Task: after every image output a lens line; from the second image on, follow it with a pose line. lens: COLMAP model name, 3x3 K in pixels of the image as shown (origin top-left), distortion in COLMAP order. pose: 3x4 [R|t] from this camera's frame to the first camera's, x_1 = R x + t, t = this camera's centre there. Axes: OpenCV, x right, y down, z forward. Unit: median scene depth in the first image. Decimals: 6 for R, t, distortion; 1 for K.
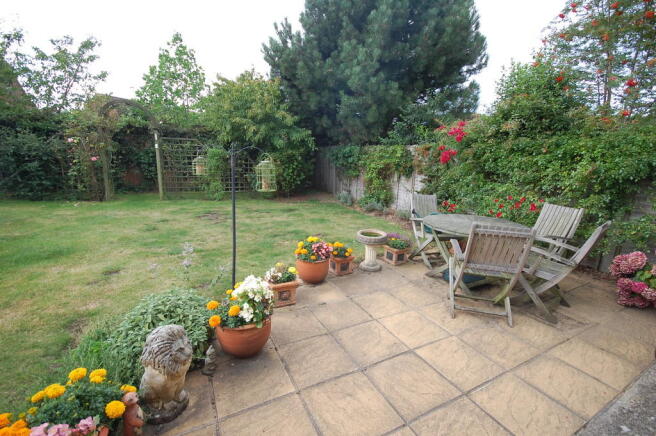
lens RADIAL K [[286.1, 0, 331.2], [0, 286.1, 222.2], [0, 0, 1]] dist [0.002187, -0.009559]
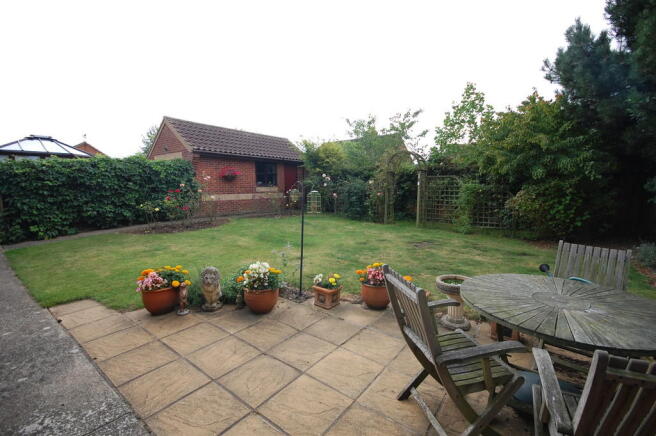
lens RADIAL K [[286.1, 0, 331.2], [0, 286.1, 222.2], [0, 0, 1]] dist [0.002187, -0.009559]
pose [[0.423787, 0.074944, -0.902656, 0.398046], [-0.188340, 0.982080, -0.006885, -0.027561], [0.885964, 0.172925, 0.430308, 0.188841]]
